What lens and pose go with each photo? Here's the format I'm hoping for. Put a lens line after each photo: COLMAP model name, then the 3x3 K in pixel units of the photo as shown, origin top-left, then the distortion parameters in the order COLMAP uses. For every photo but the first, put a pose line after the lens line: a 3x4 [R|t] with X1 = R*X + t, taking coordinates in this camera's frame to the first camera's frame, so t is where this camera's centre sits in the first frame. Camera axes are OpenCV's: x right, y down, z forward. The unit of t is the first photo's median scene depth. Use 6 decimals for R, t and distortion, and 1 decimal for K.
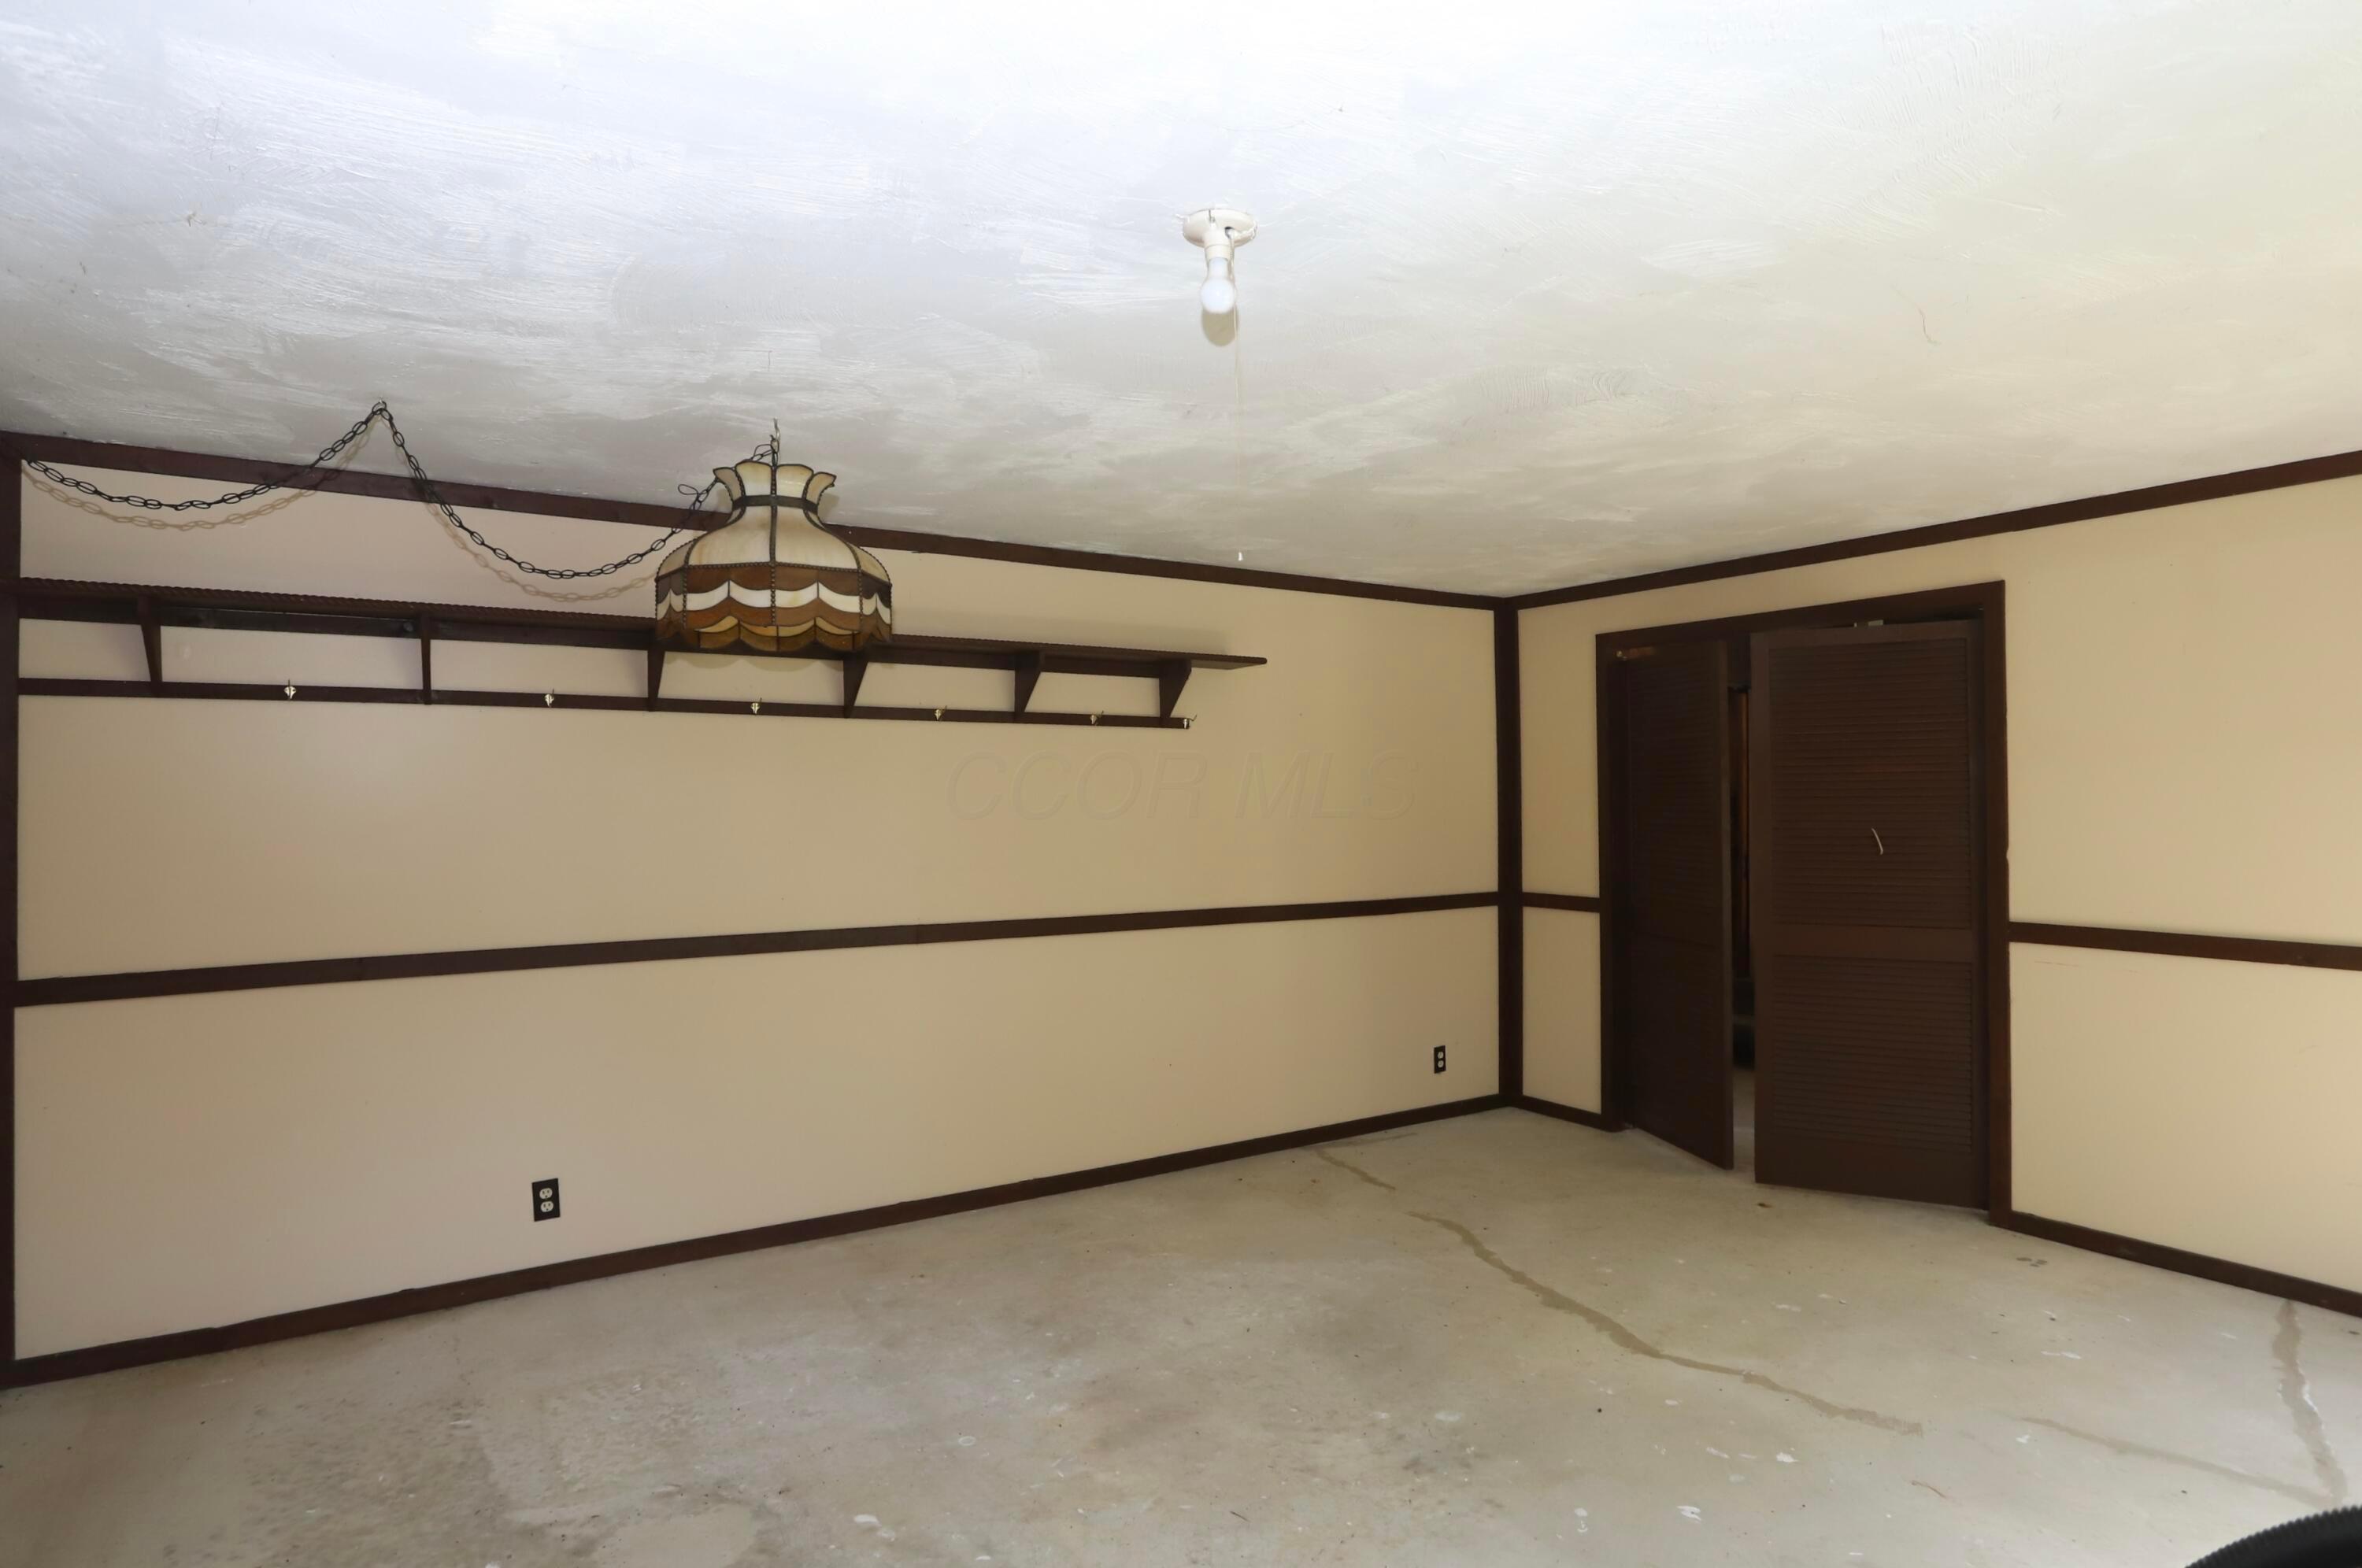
lens RADIAL K [[1293.8, 0, 1181.0], [0, 1293.8, 784.0], [0, 0, 1]] dist [-0.089177, 0.050346]
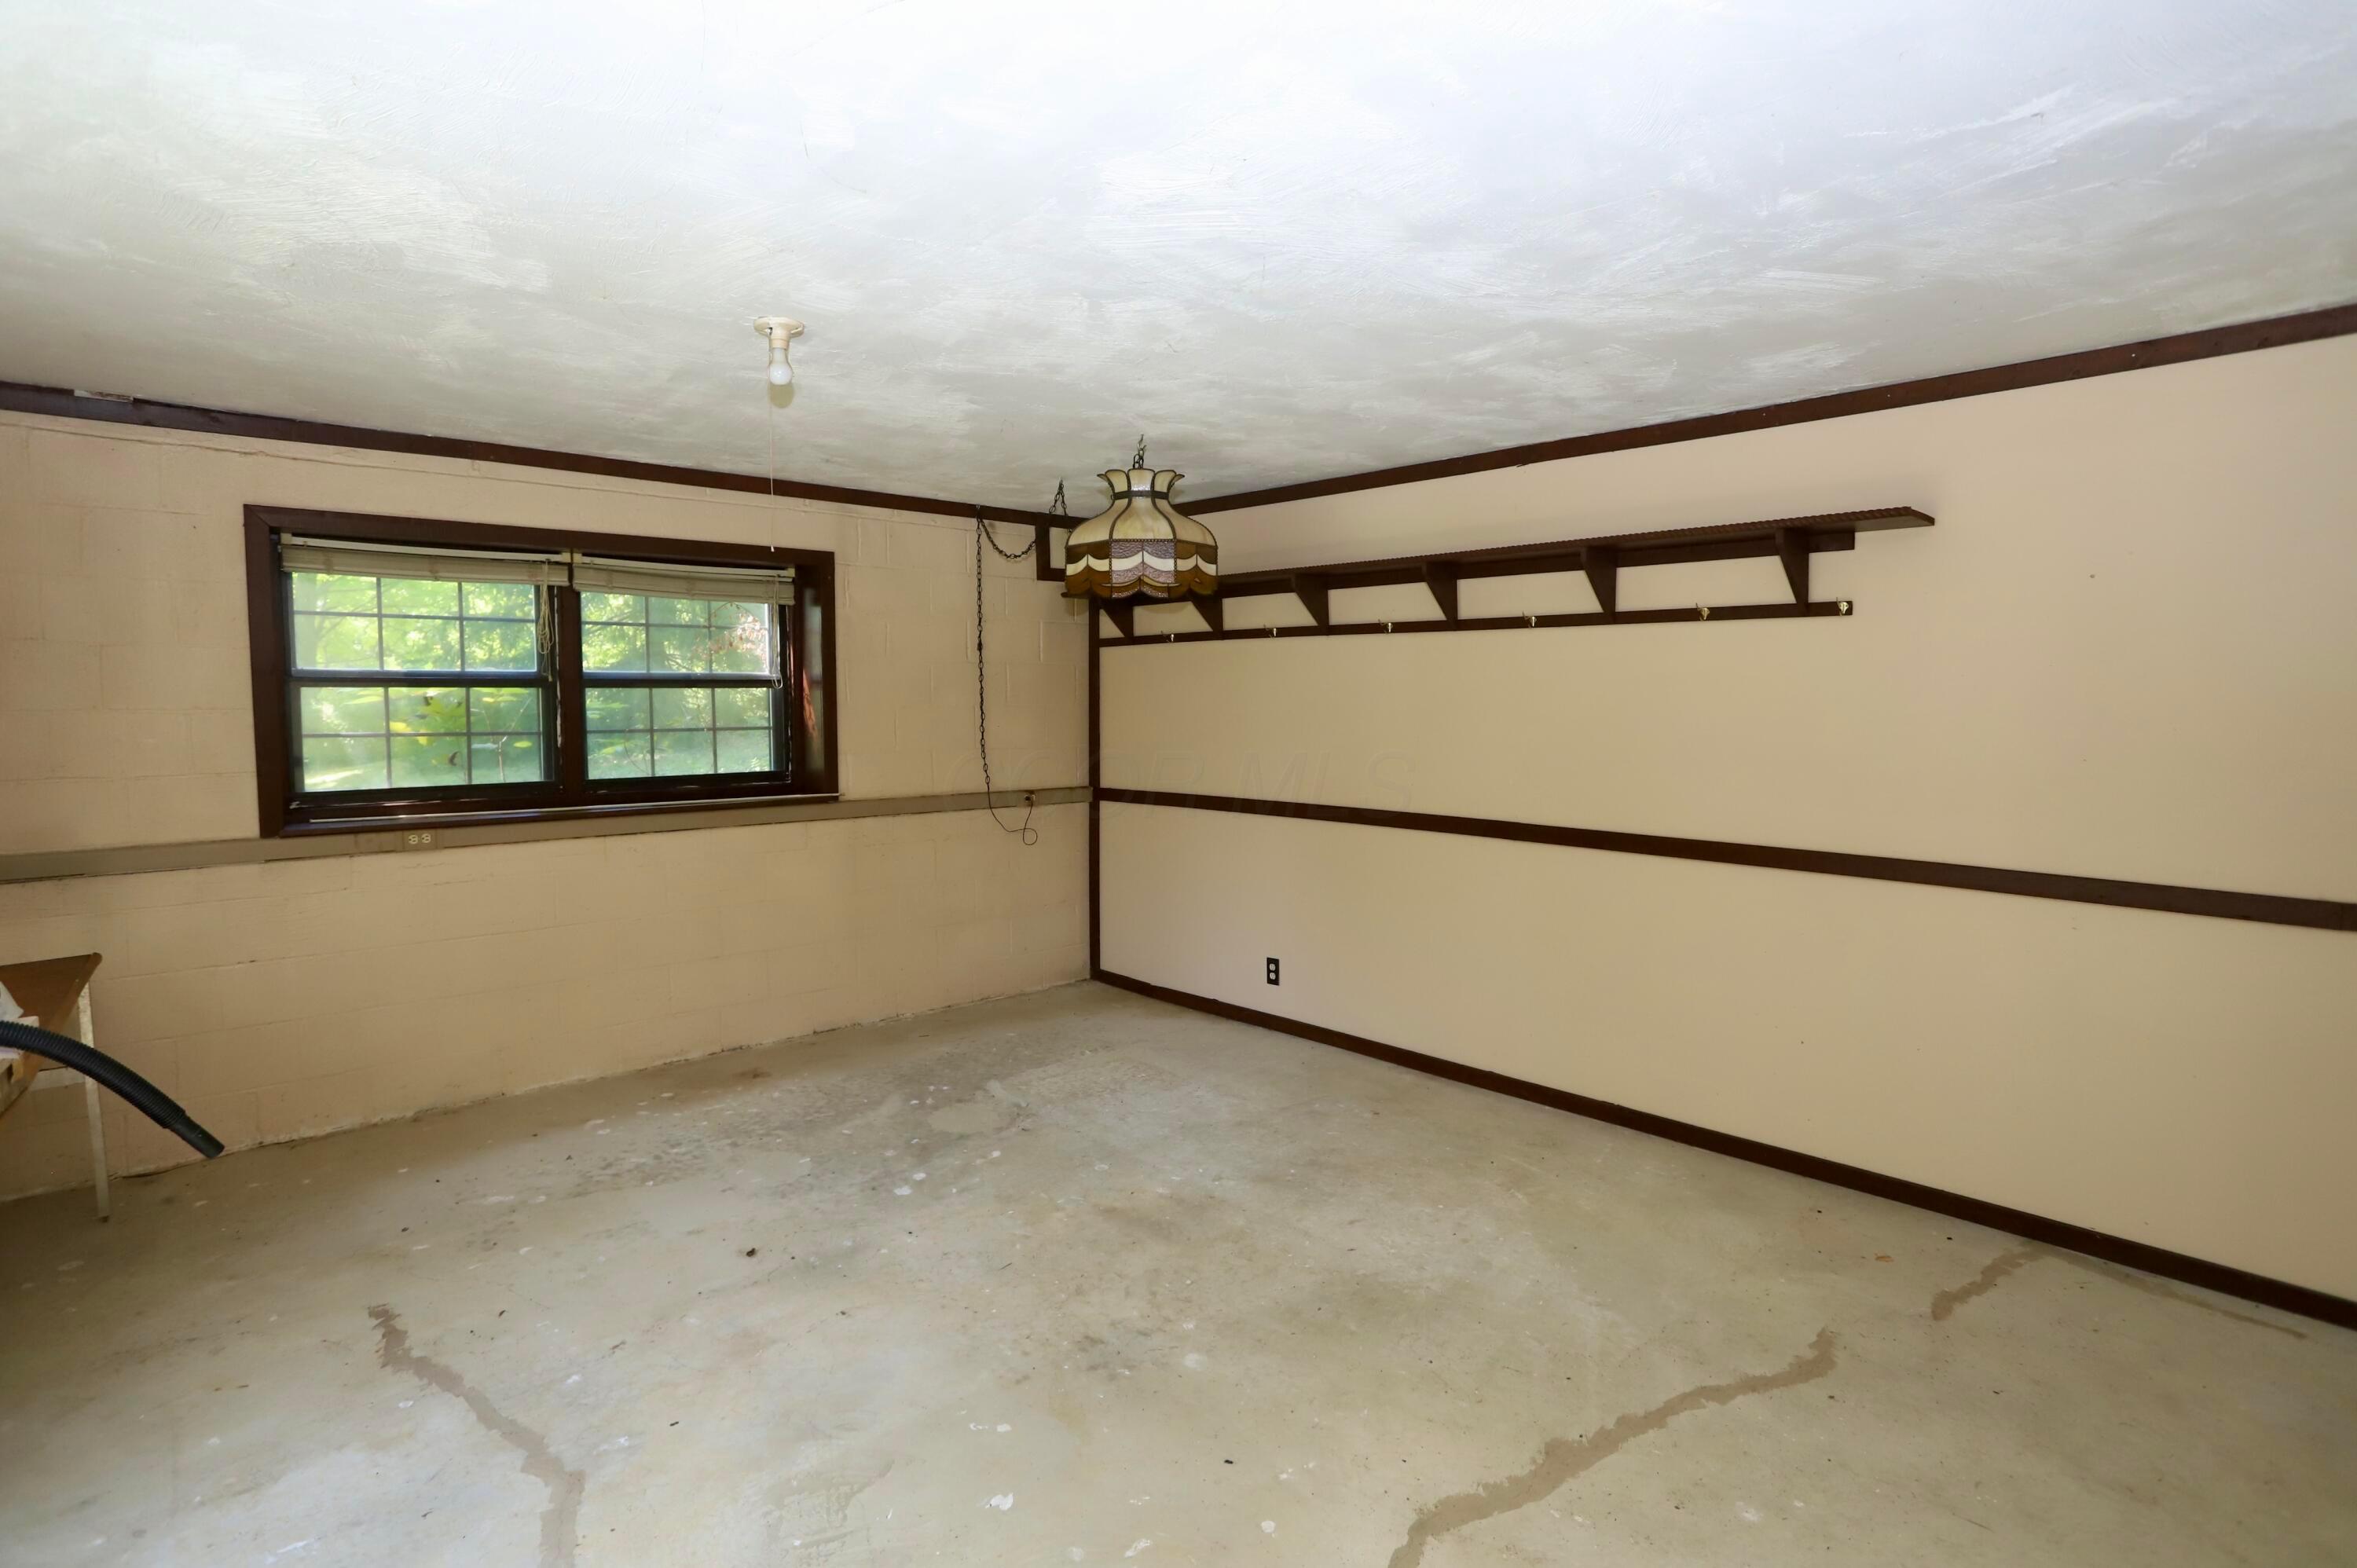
lens RADIAL K [[1152.6, 0, 1172.8], [0, 1152.6, 783.0], [0, 0, 1]] dist [-0.073146, 0.031817]
pose [[0.161014, 0.078622, -0.983815, 0.916620], [0.008993, 0.996664, 0.081121, -0.002776], [0.986911, -0.021909, 0.159770, 0.775715]]
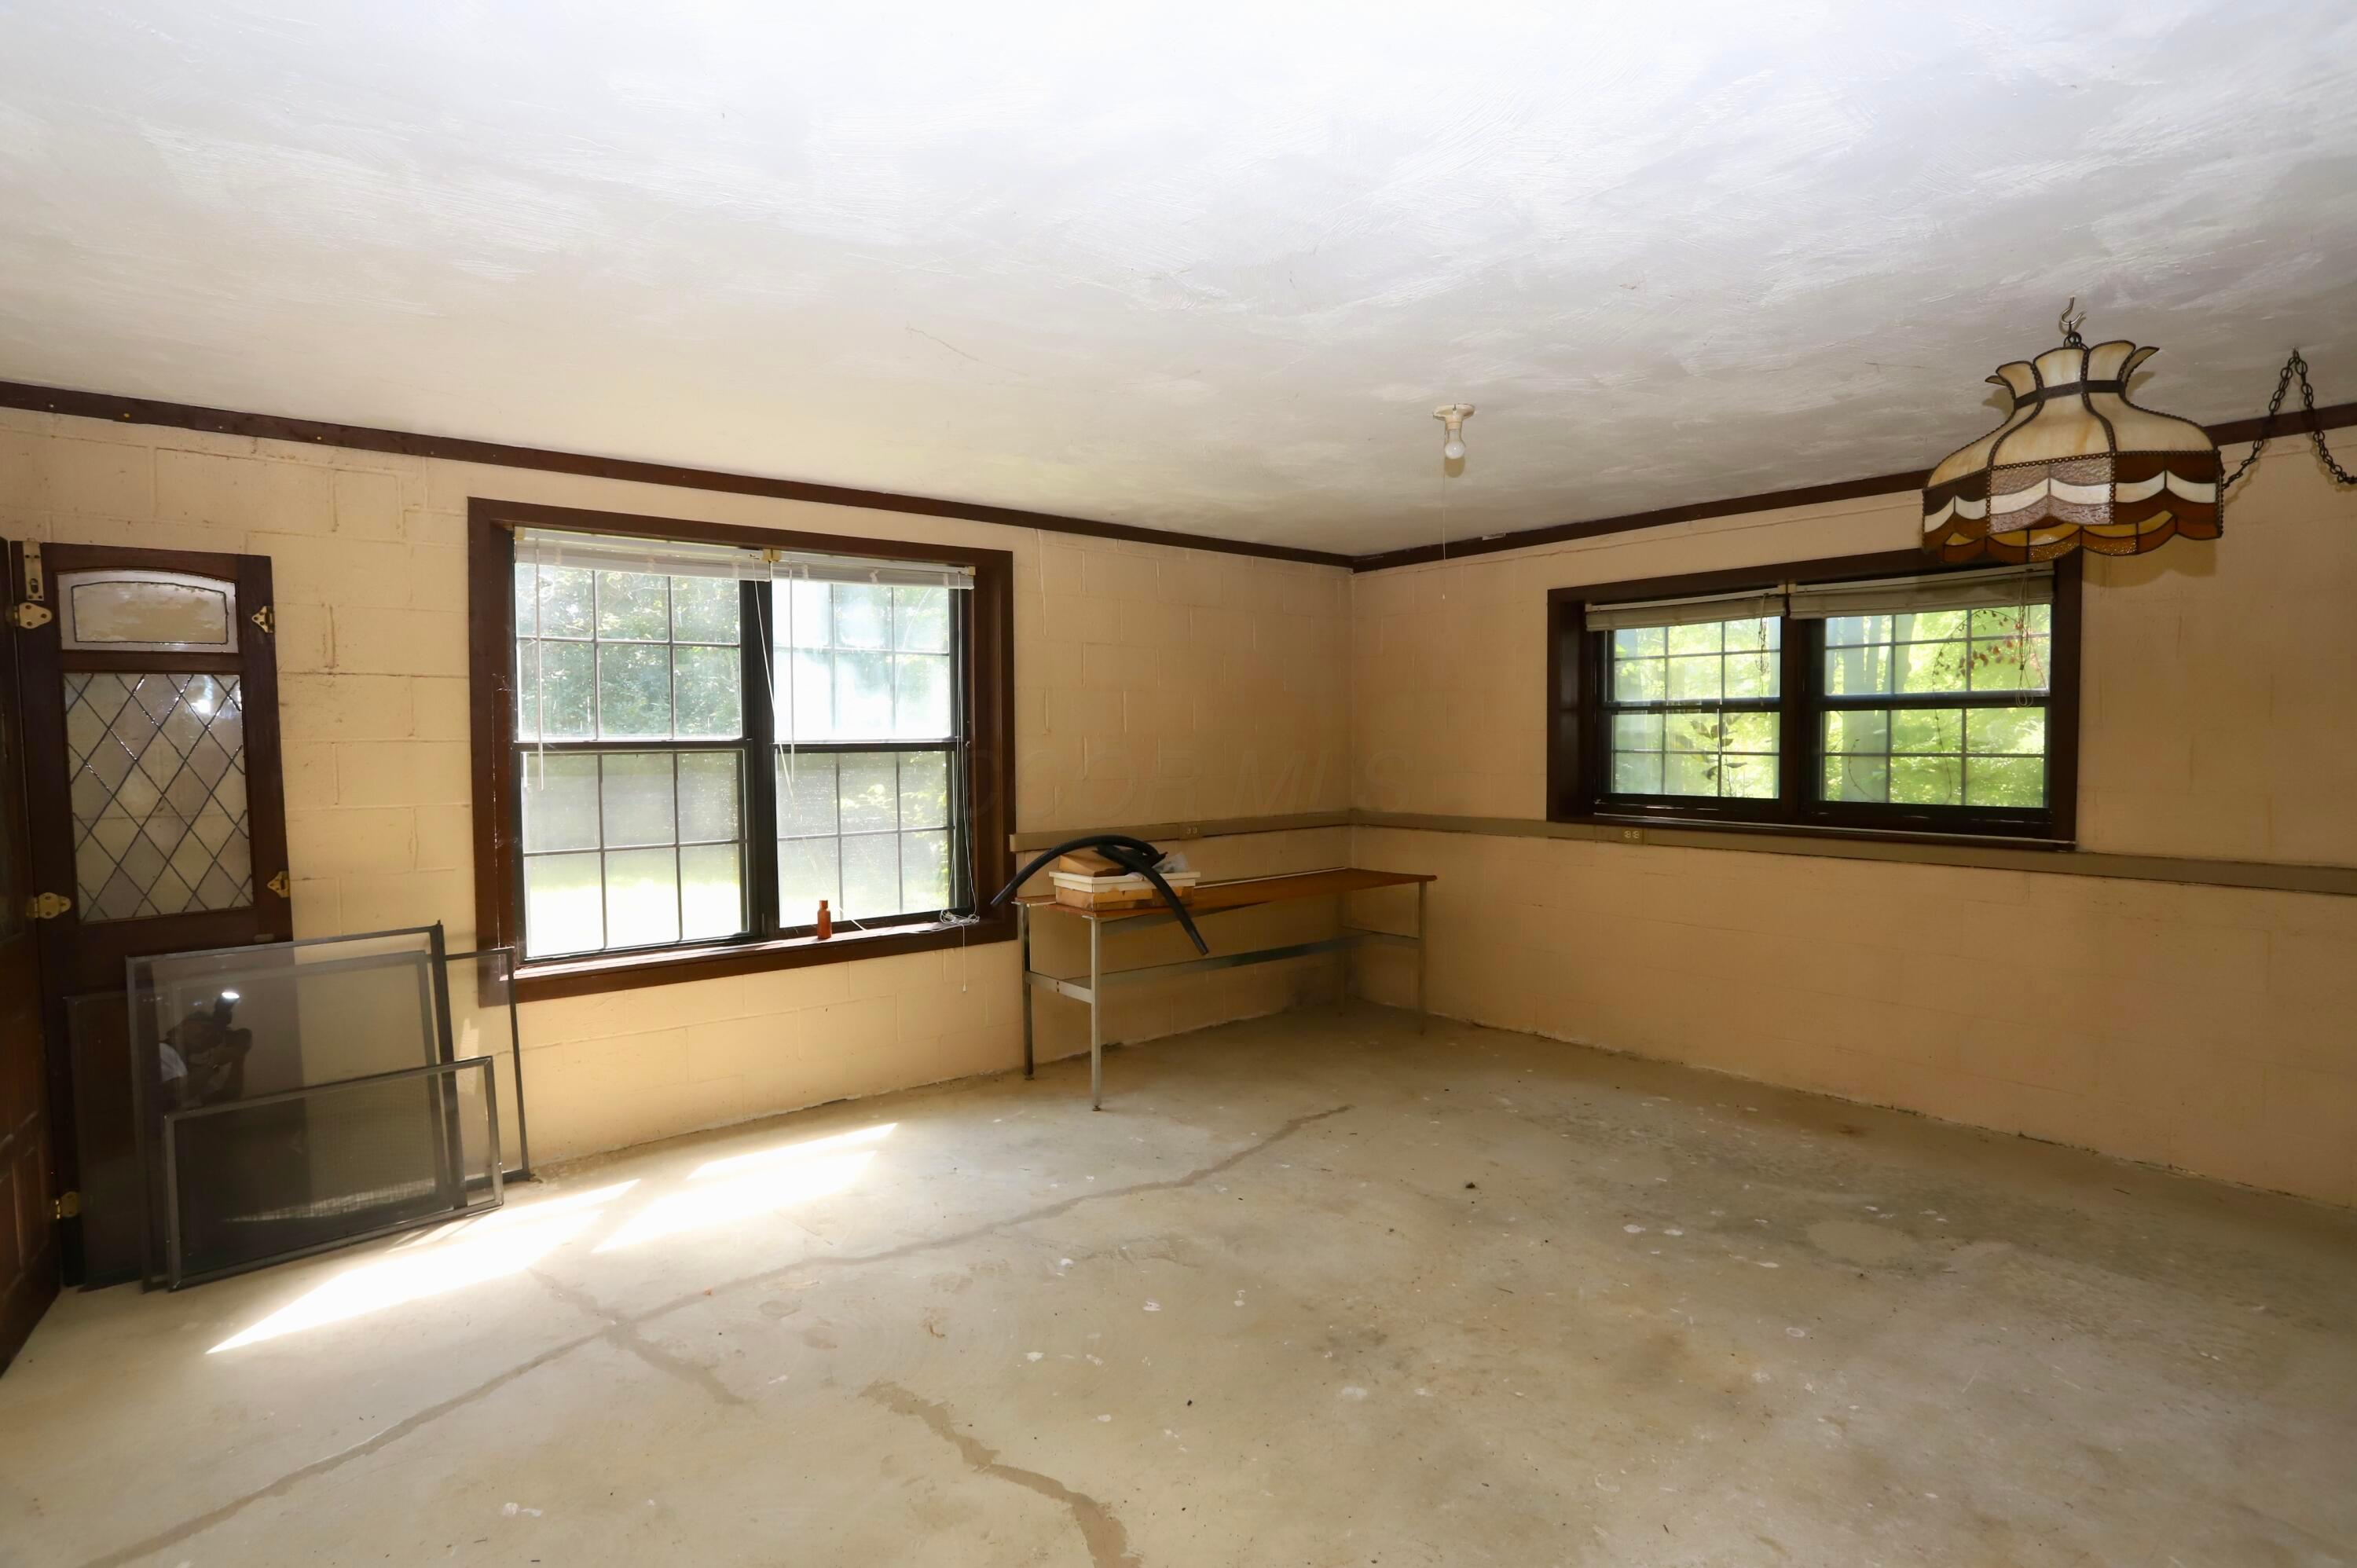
lens RADIAL K [[1152.6, 0, 1172.8], [0, 1152.6, 783.0], [0, 0, 1]] dist [-0.073146, 0.031817]
pose [[-0.994211, 0.017767, -0.105963, 0.382729], [0.014666, 0.999443, 0.029970, 0.023079], [0.106437, 0.028242, -0.993918, 1.626234]]
